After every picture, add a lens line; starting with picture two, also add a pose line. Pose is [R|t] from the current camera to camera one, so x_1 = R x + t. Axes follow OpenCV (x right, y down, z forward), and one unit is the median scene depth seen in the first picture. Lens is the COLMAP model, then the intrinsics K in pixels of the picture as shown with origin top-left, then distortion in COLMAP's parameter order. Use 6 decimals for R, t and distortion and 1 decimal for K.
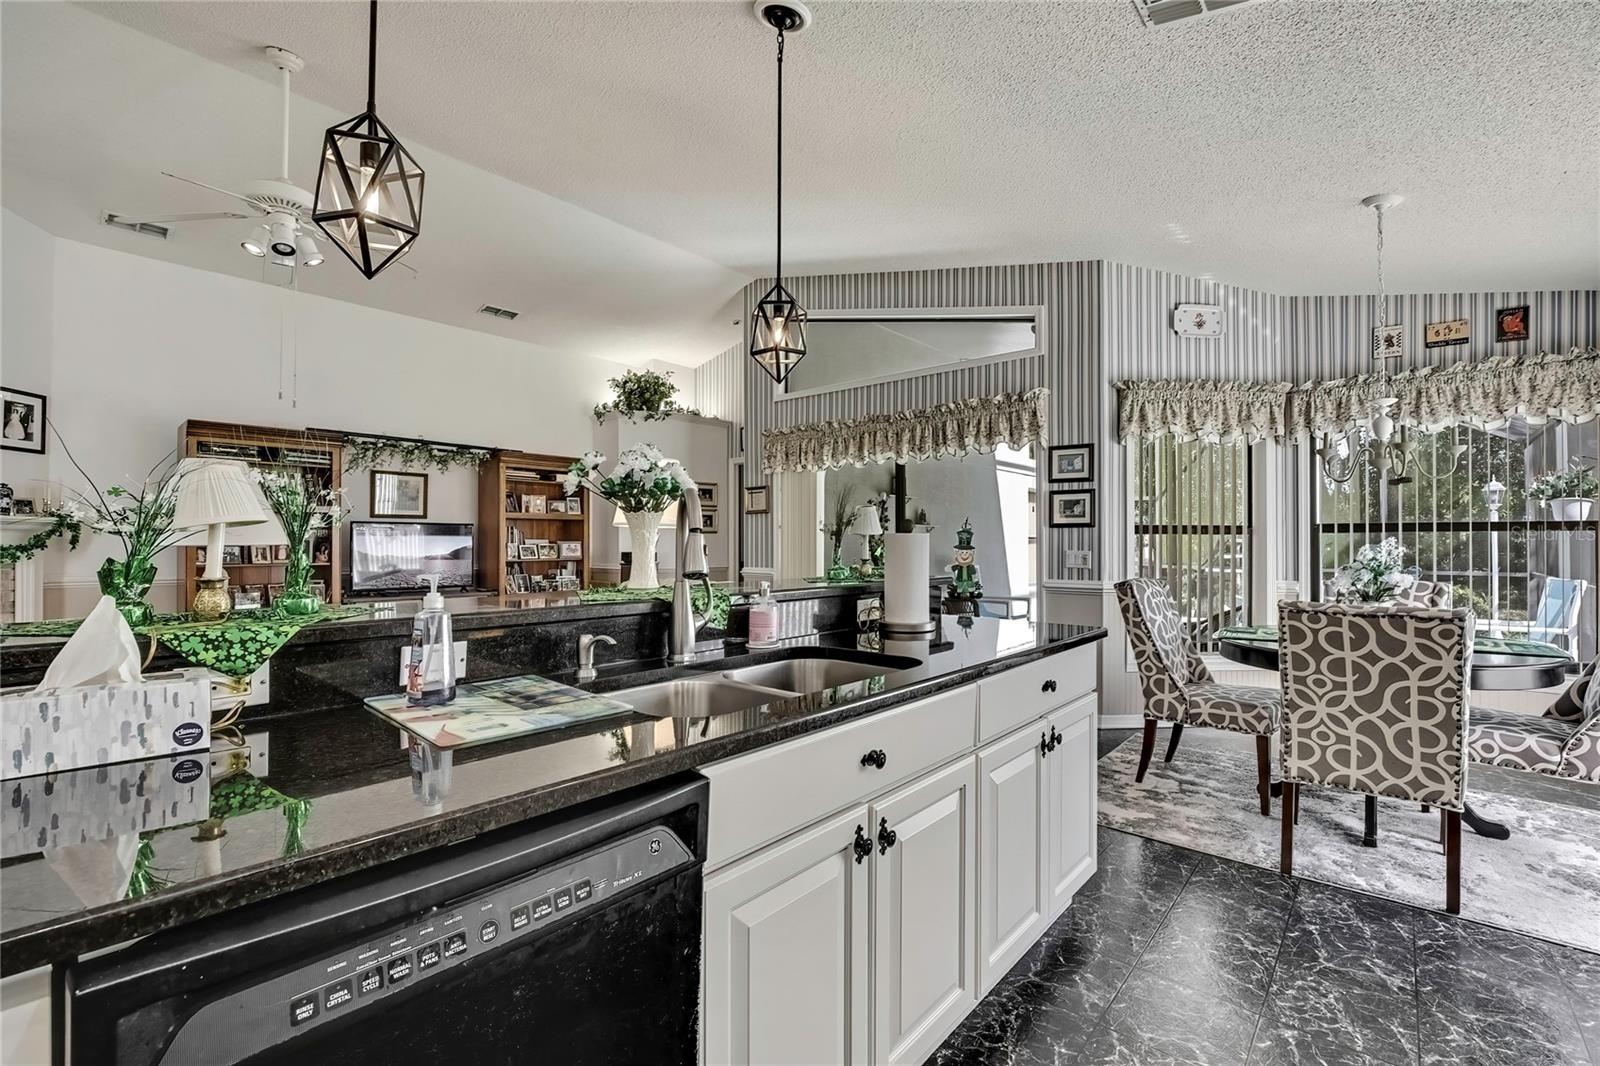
lens RADIAL K [[682.4, 0, 807.5], [0, 682.4, 530.2], [0, 0, 1]] dist [-0.013448, 0.000747]
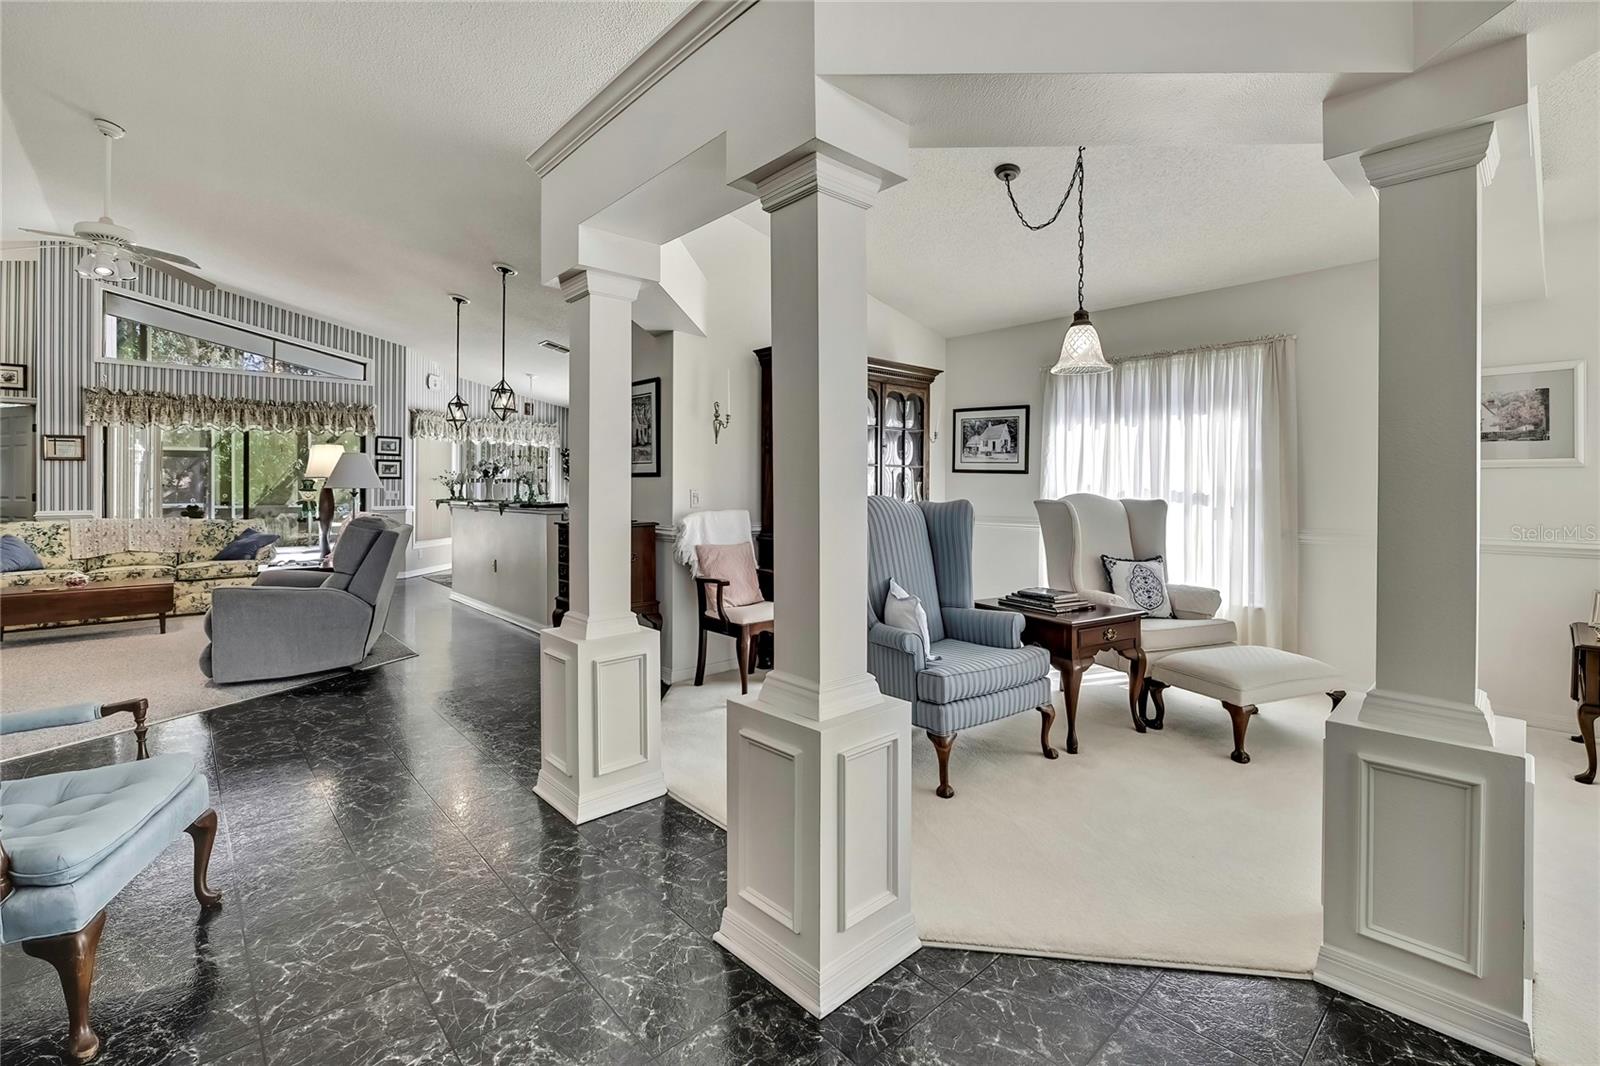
lens RADIAL K [[716.7, 0, 796.9], [0, 716.7, 480.6], [0, 0, 1]] dist [-0.017027, 0.000359]
pose [[0.122639, 0.006664, 0.992429, -1.471552], [-0.015915, 0.999862, -0.004747, -0.008144], [-0.992324, -0.015212, 0.122728, -0.402973]]
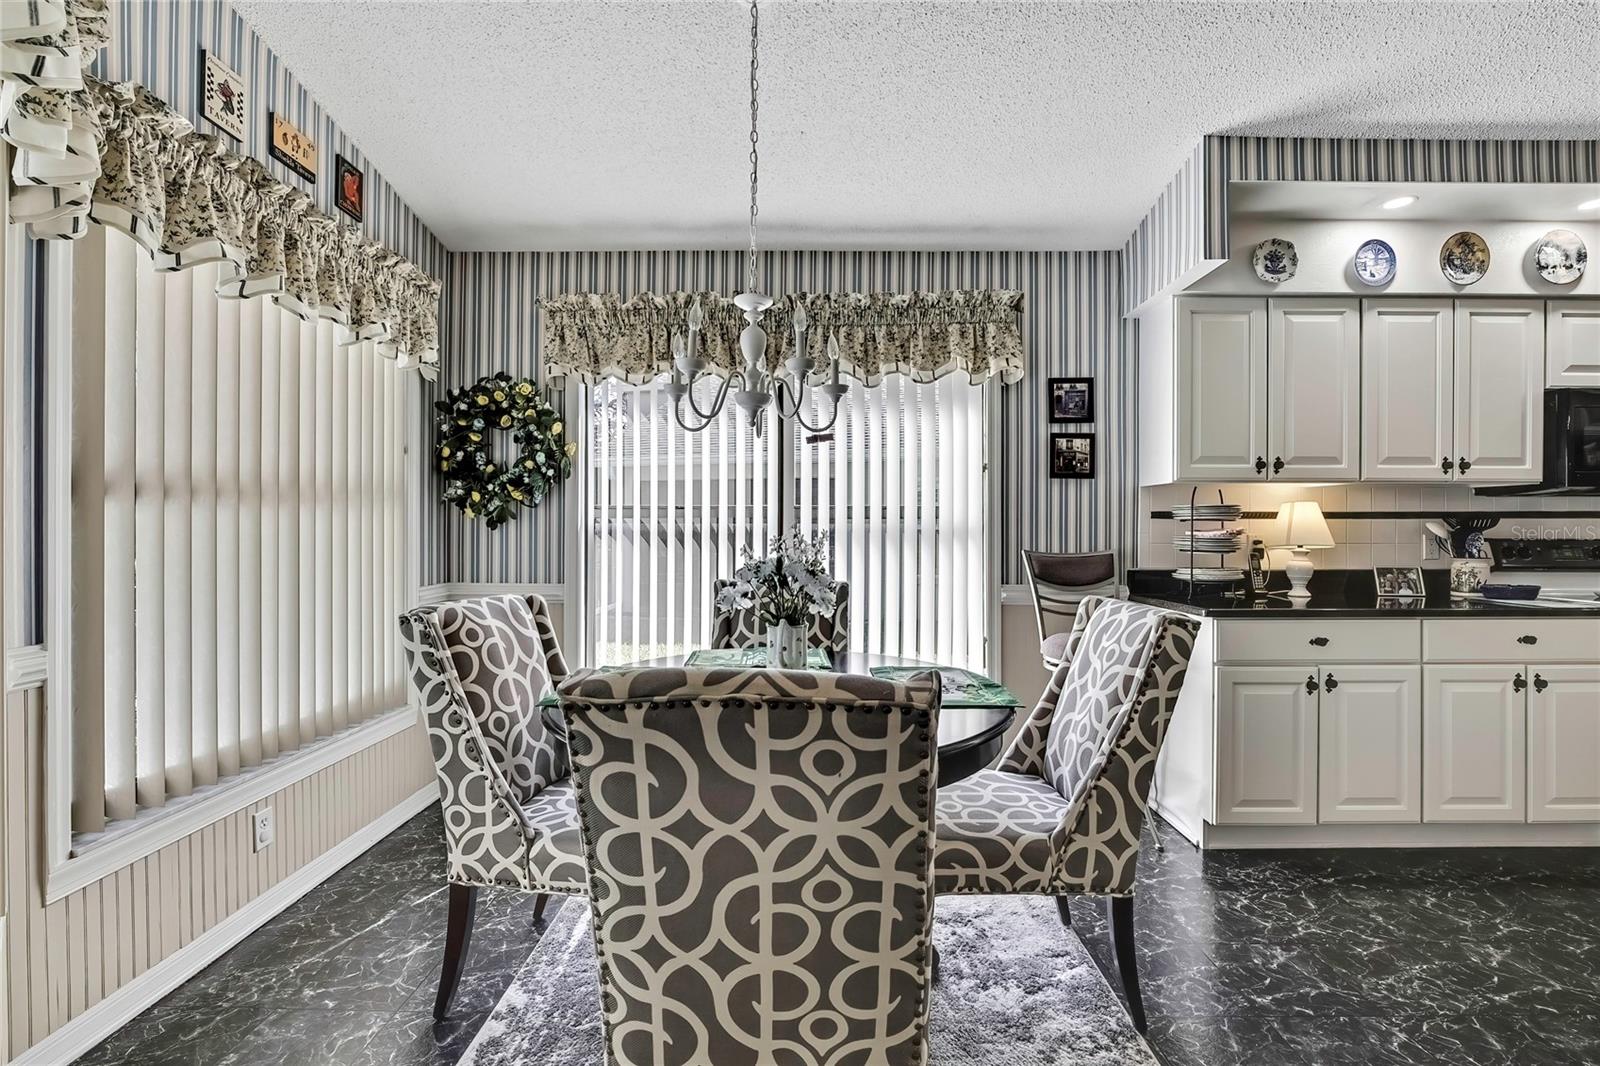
lens RADIAL K [[700.8, 0, 807.7], [0, 700.8, 528.2], [0, 0, 1]] dist [-0.013757, 0.000751]
pose [[-0.651210, -0.001704, 0.758896, 0.212865], [-0.015846, 0.999810, -0.011353, 0.015136], [-0.758732, -0.019418, -0.651113, 0.897827]]
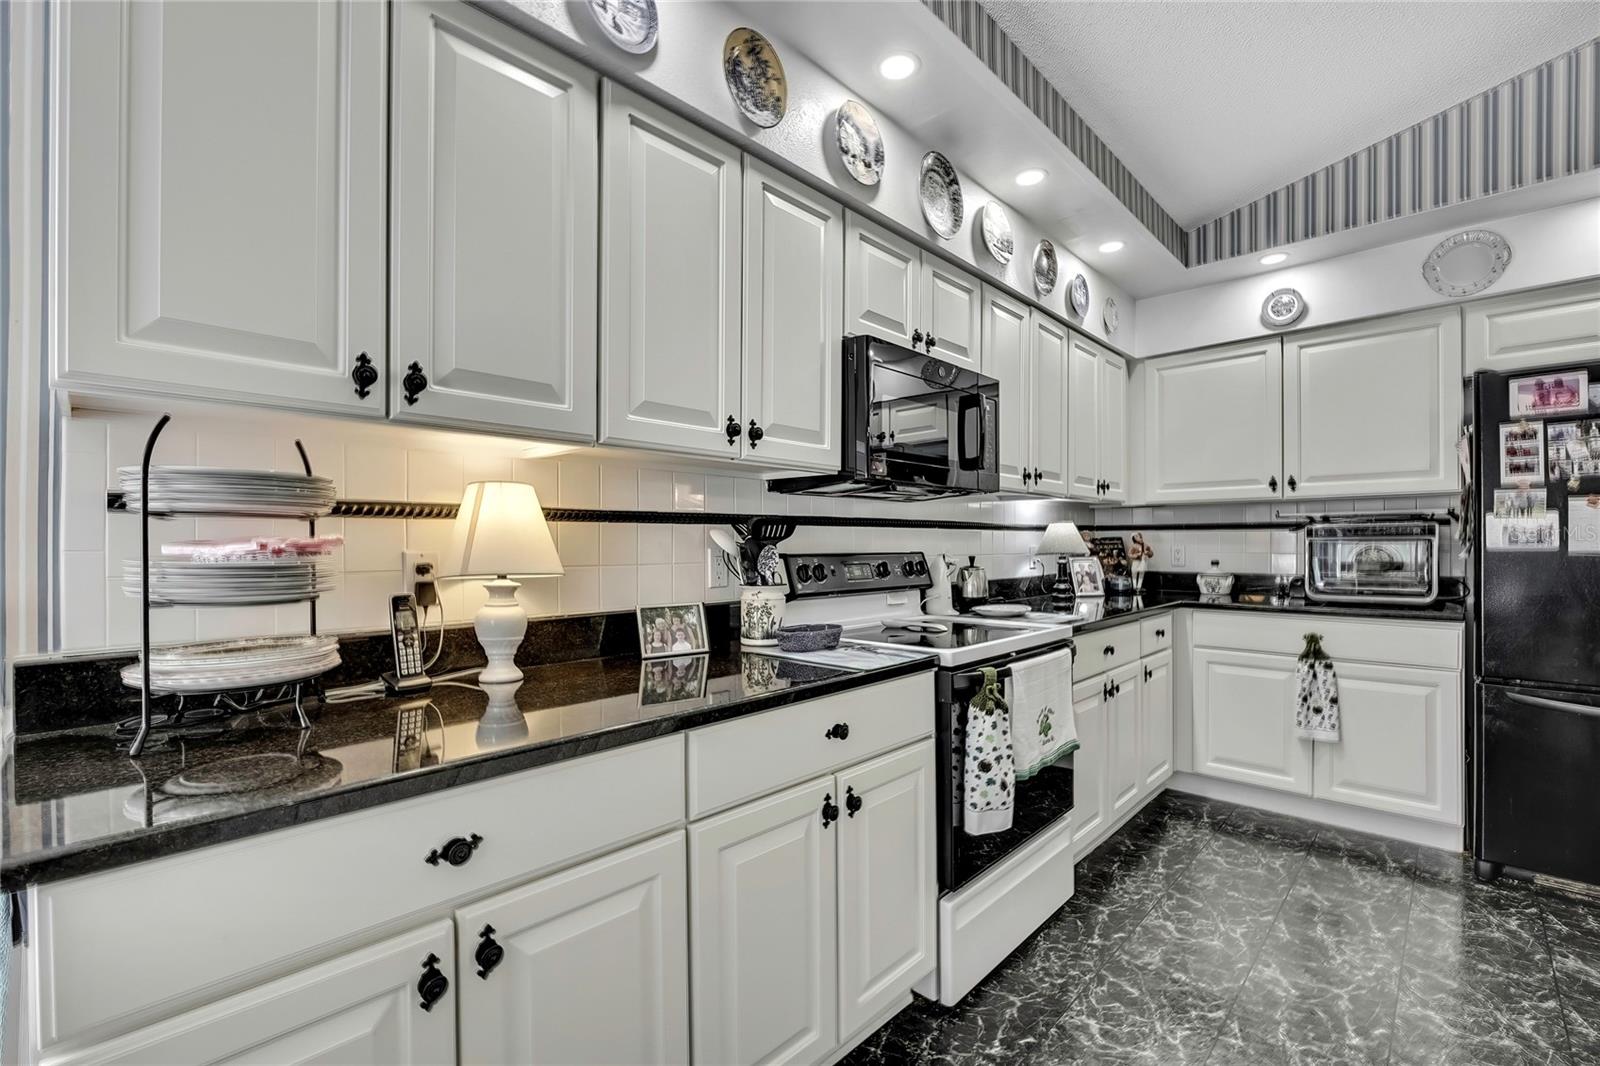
lens RADIAL K [[696.5, 0, 802.8], [0, 696.5, 542.3], [0, 0, 1]] dist [-0.026554, 0.000199]
pose [[-0.999071, 0.001916, 0.043054, 0.258843], [0.001090, 0.999815, -0.019206, 0.008344], [-0.043083, -0.019141, -0.998888, 0.422706]]
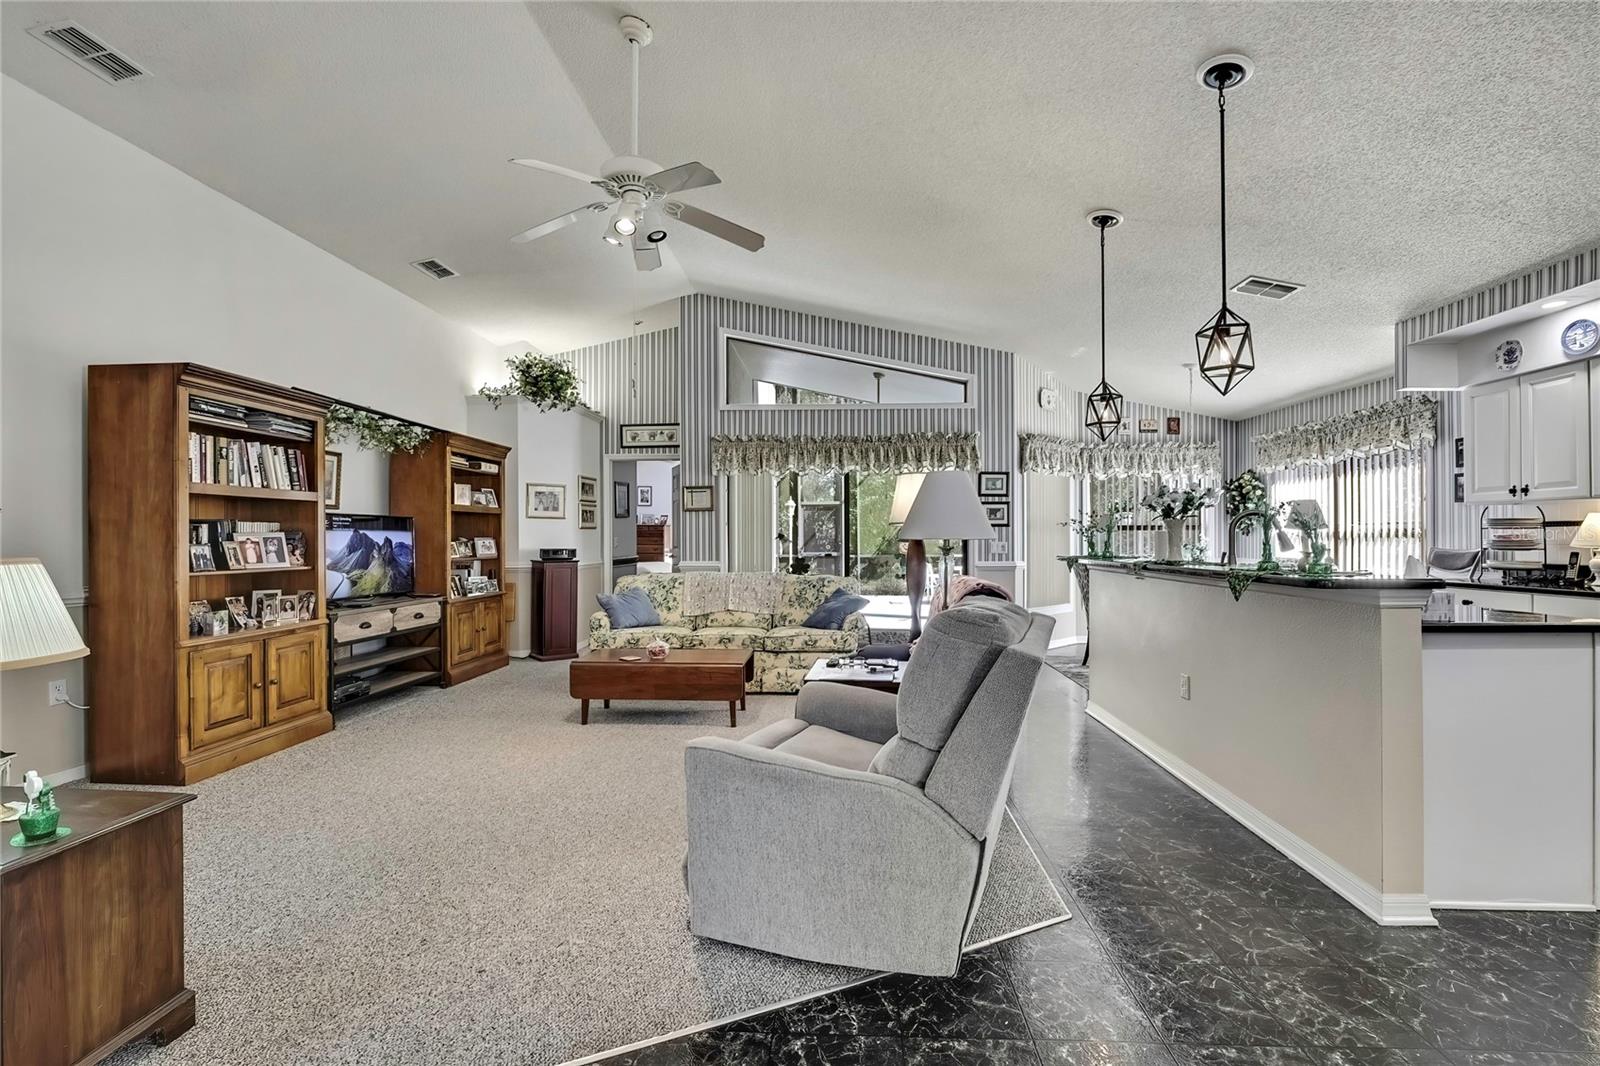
lens RADIAL K [[680.5, 0, 800.1], [0, 680.5, 538.0], [0, 0, 1]] dist [-0.013374, 0.000217]
pose [[0.790775, -0.004539, 0.612090, -0.862425], [-0.006152, 0.999863, 0.015362, 0.000581], [-0.612076, -0.015913, 0.790639, 0.071781]]
